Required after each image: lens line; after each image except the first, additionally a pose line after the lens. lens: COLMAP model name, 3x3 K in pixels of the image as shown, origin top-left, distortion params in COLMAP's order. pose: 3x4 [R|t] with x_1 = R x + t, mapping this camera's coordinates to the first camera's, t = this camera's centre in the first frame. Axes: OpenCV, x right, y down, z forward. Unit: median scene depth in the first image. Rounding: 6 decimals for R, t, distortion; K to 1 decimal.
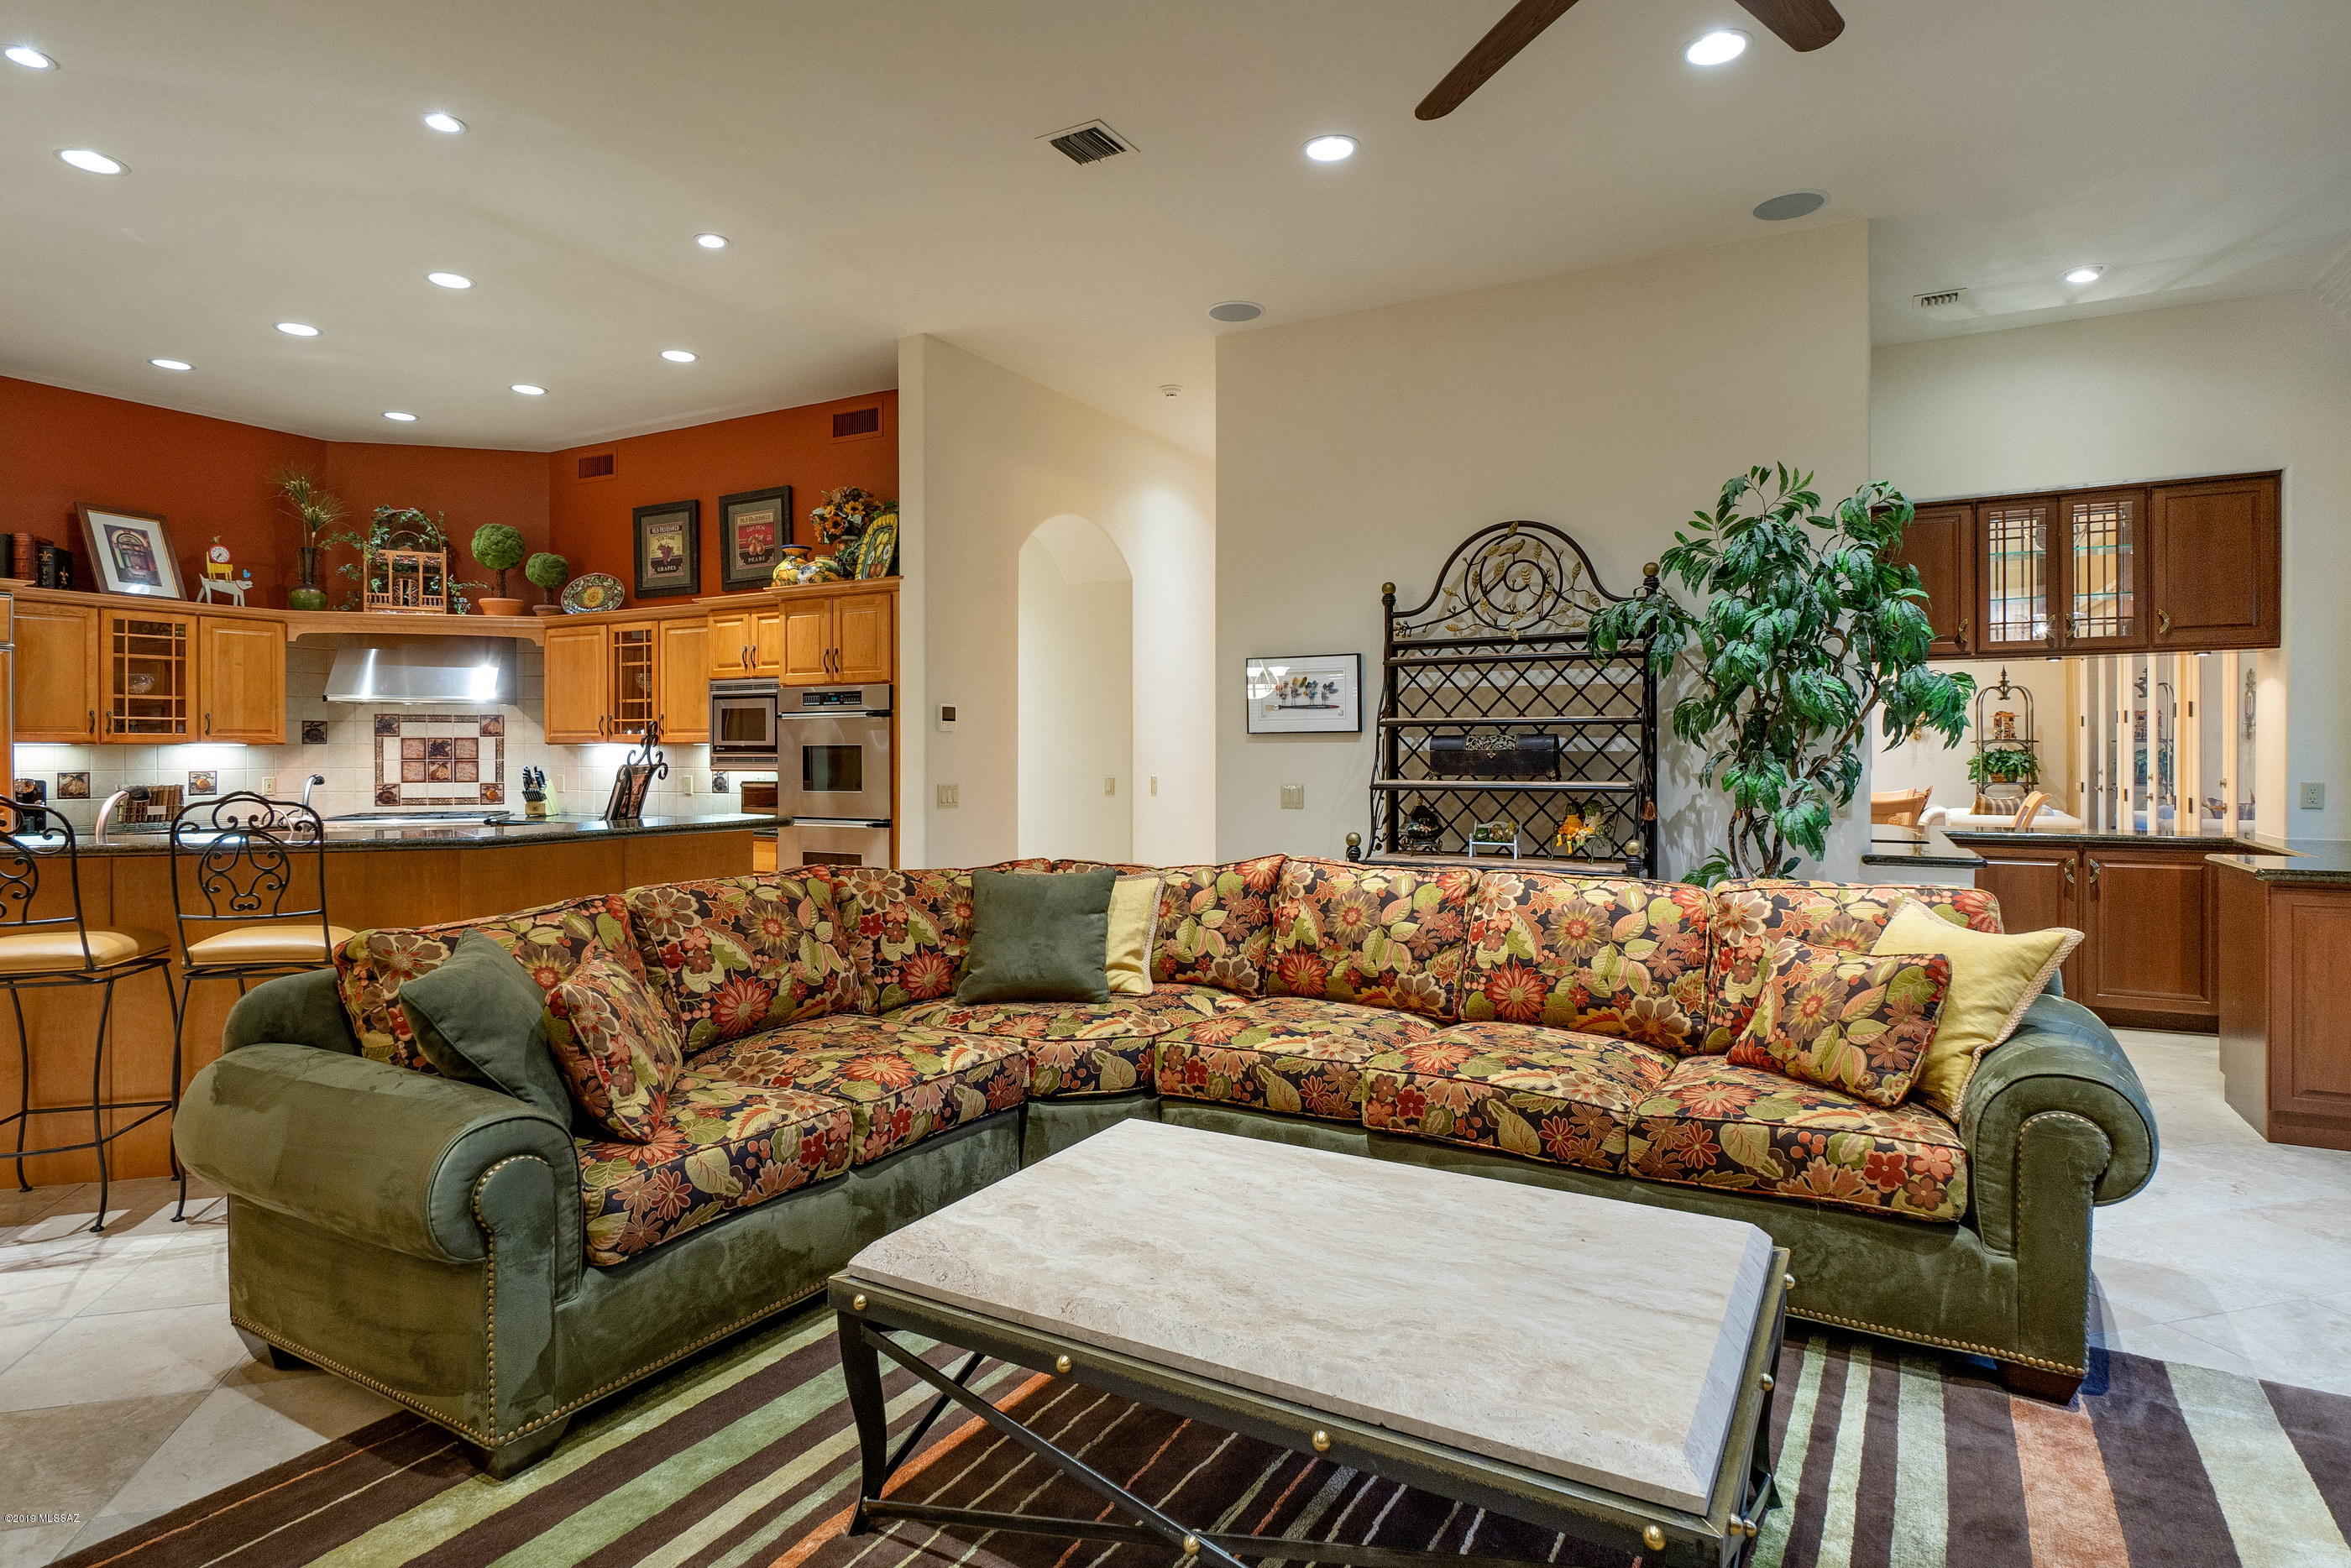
lens RADIAL K [[1235.2, 0, 1082.0], [0, 1235.2, 759.7], [0, 0, 1]] dist [-0.008583, -0.004188]
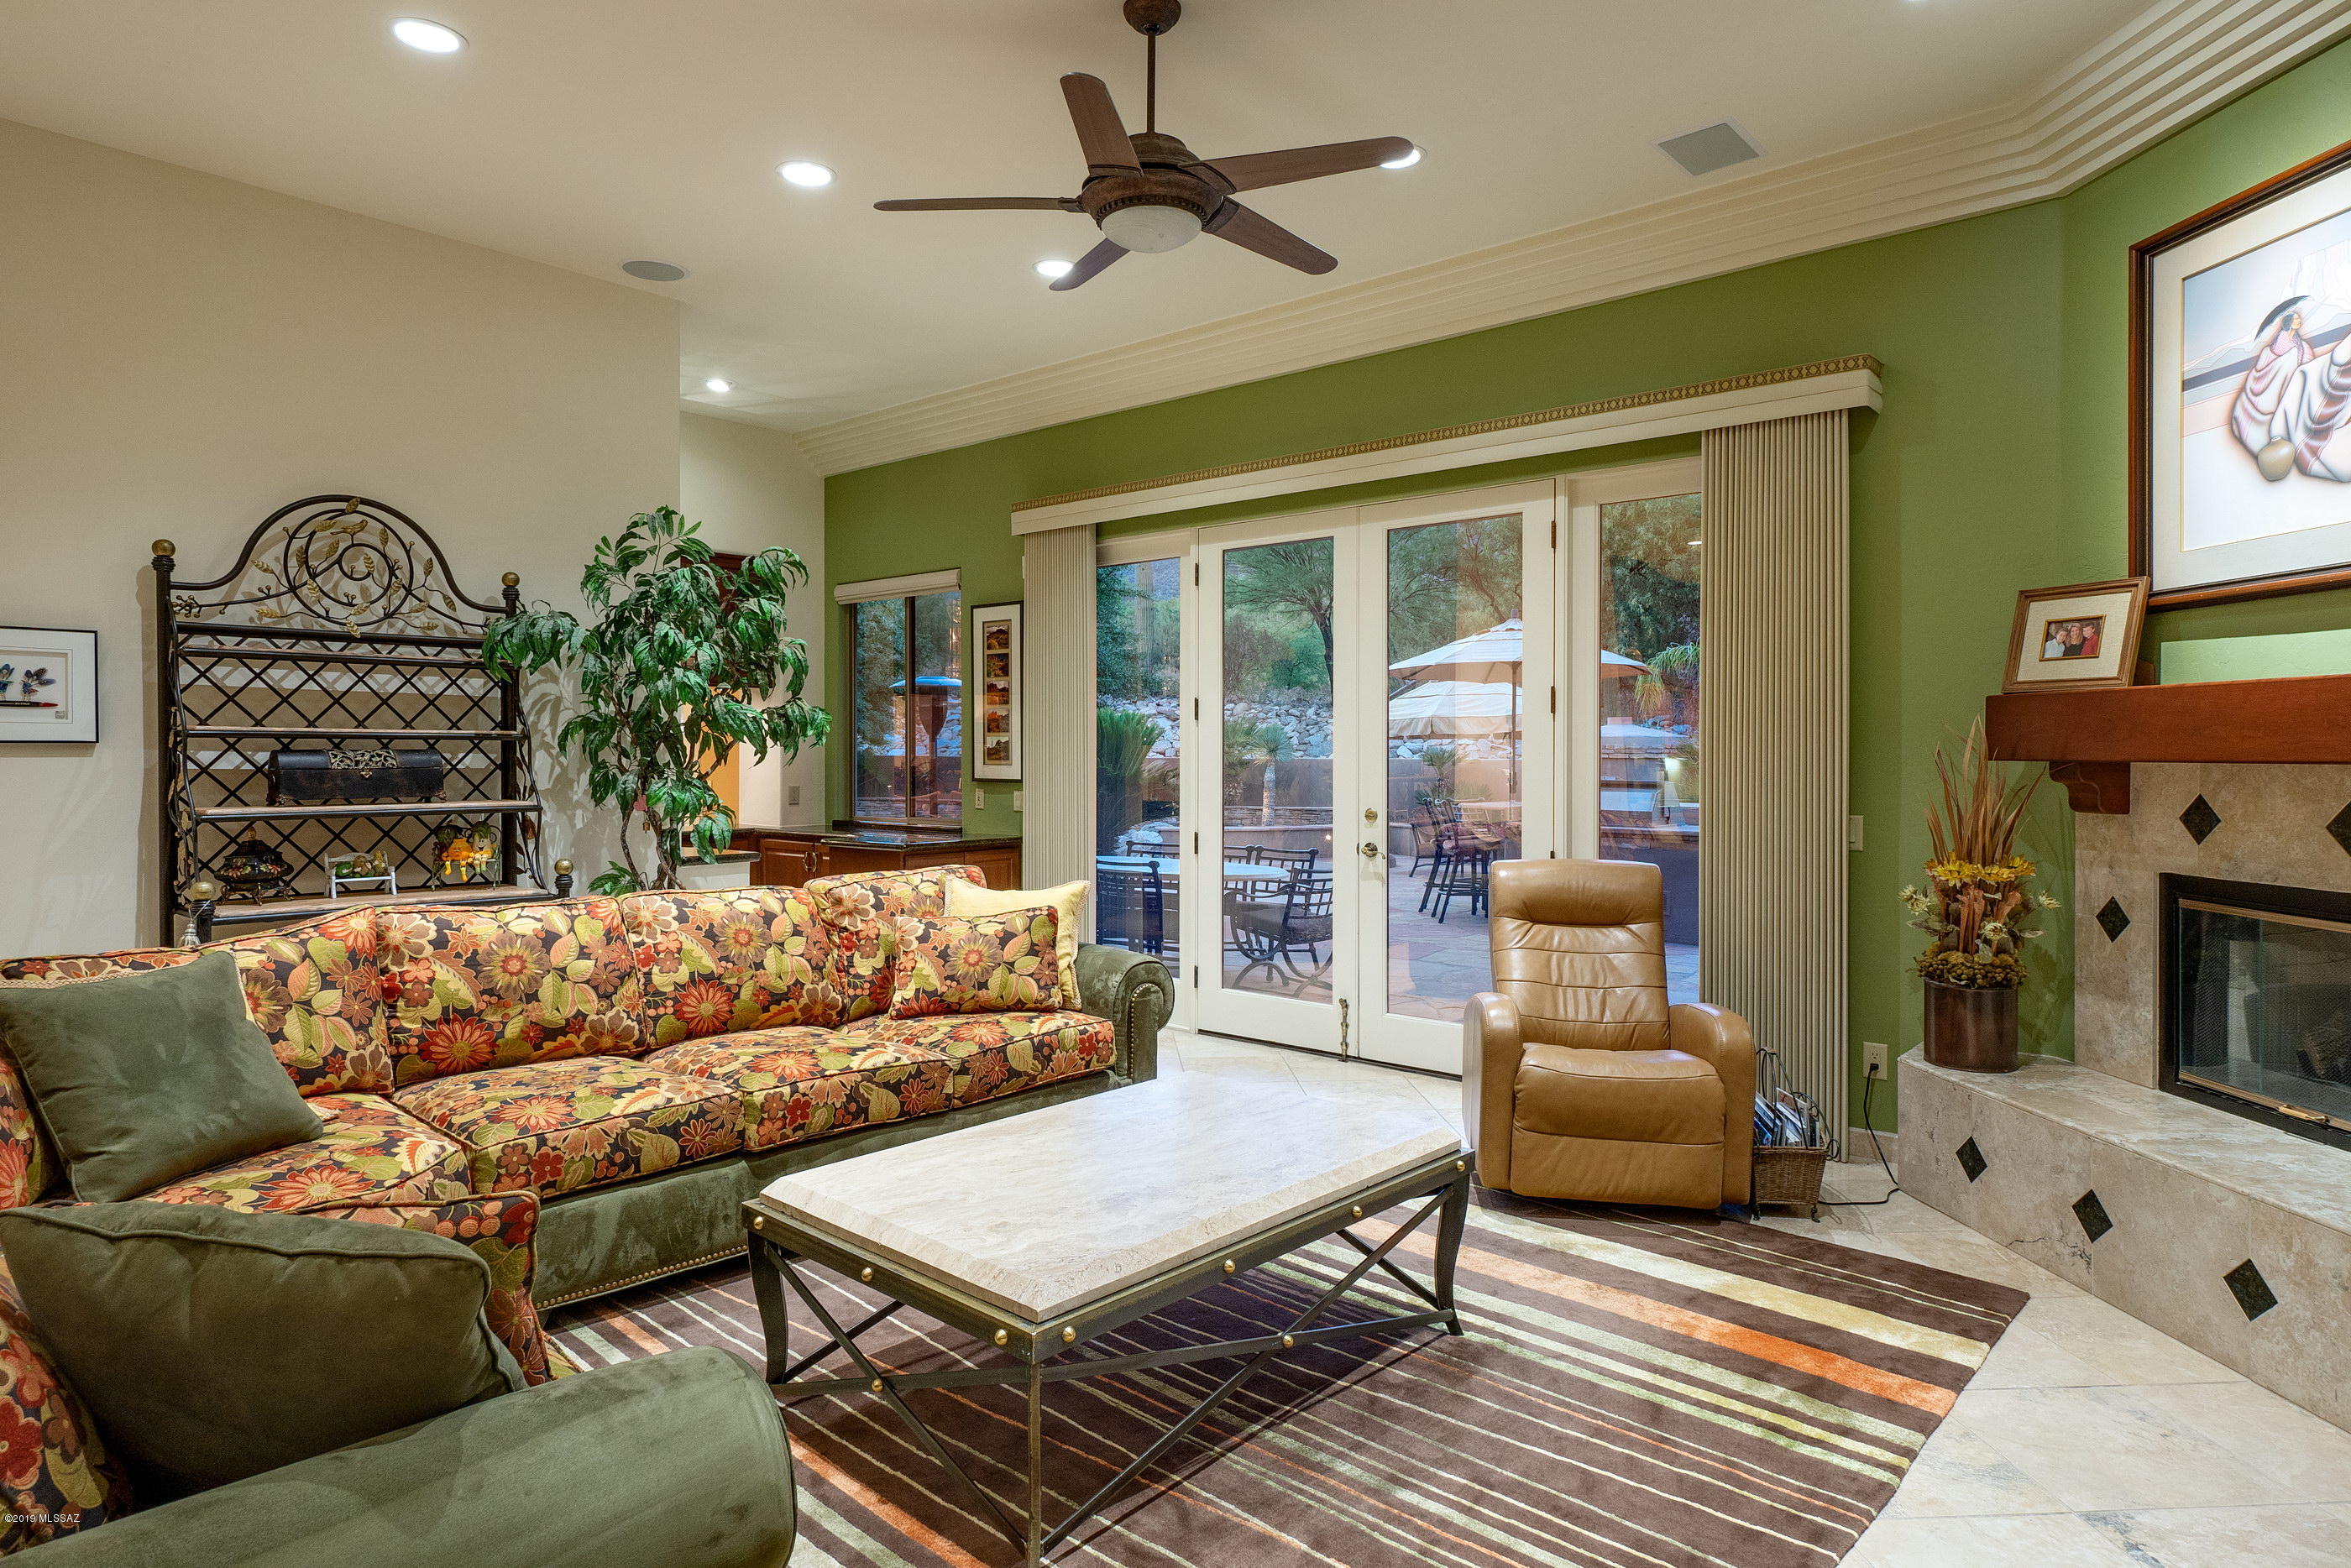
lens RADIAL K [[1418.2, 0, 1181.2], [0, 1418.2, 769.2], [0, 0, 1]] dist [-0.010201, -0.002972]
pose [[0.164281, -0.008731, 0.986375, -0.563125], [0.006060, 0.999951, 0.007842, -0.012066], [-0.986395, 0.004689, 0.164326, 0.314404]]
